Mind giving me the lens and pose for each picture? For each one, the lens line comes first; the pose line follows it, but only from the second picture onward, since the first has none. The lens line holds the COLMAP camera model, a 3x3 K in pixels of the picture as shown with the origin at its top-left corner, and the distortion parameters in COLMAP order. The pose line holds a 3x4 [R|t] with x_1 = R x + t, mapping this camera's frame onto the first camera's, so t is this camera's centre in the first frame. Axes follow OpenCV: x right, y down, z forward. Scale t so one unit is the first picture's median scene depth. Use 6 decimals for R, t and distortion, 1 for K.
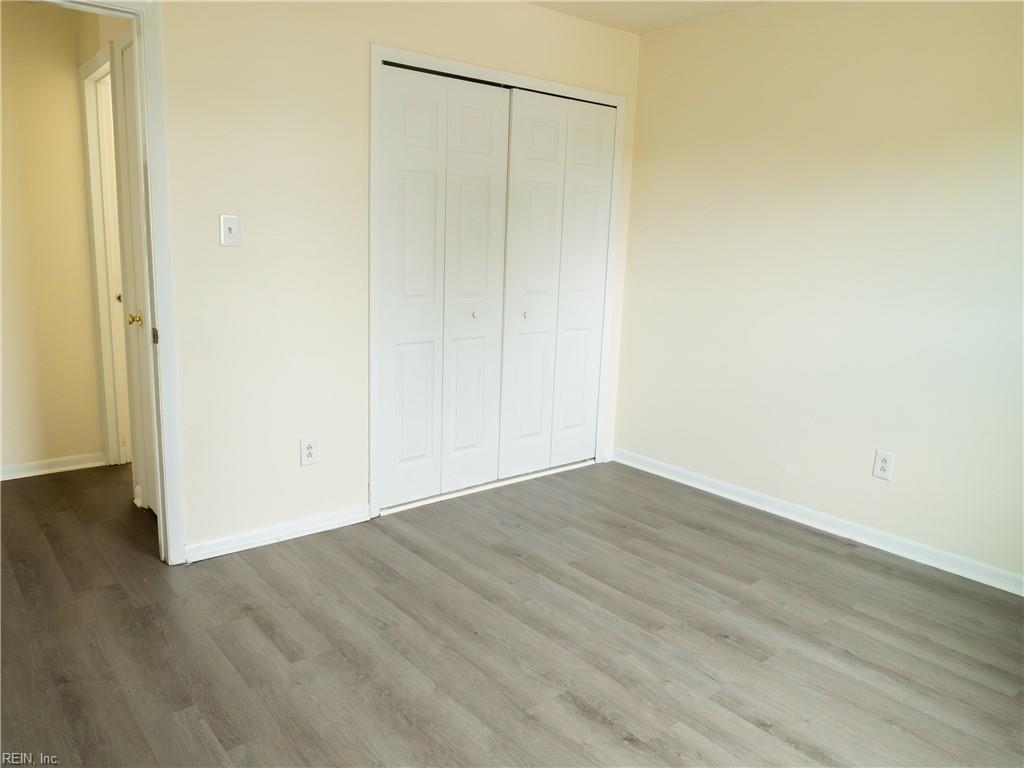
lens RADIAL K [[750.9, 0, 509.2], [0, 750.9, 383.7], [0, 0, 1]] dist [-0.000195, -0.007903]
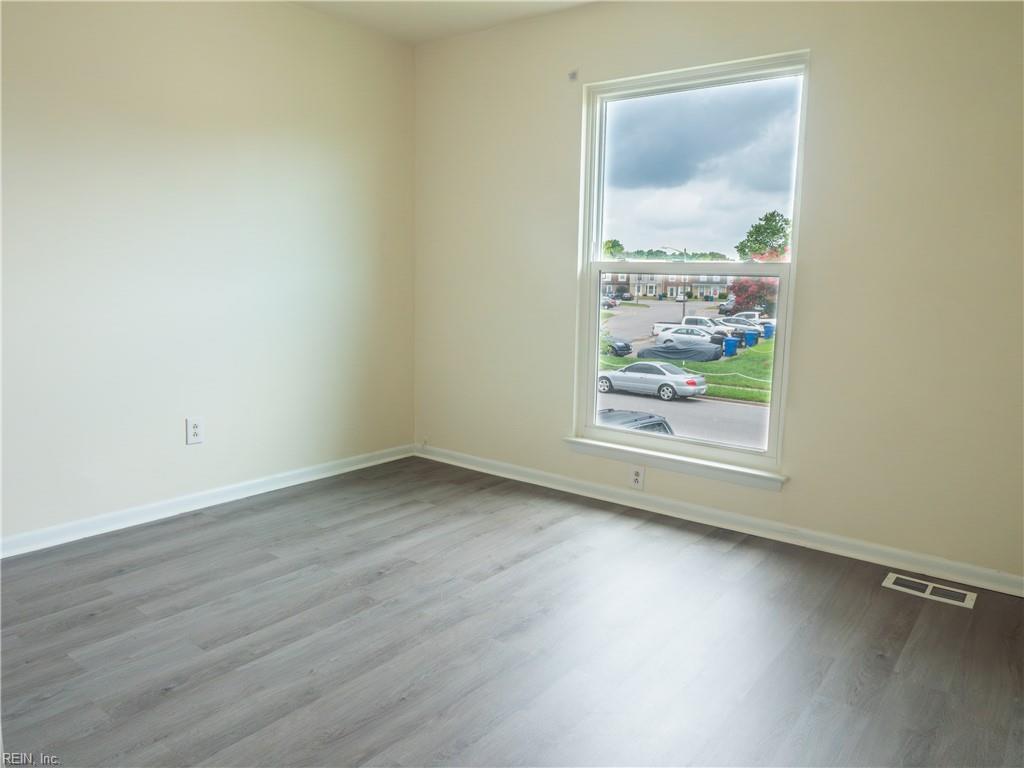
lens RADIAL K [[750.9, 0, 508.1], [0, 750.9, 383.5], [0, 0, 1]] dist [-0.000195, -0.007903]
pose [[-0.236598, -0.174028, 0.955895, -0.694158], [0.156608, 0.964133, 0.214291, -0.129860], [-0.958903, 0.200402, -0.200858, 0.880494]]
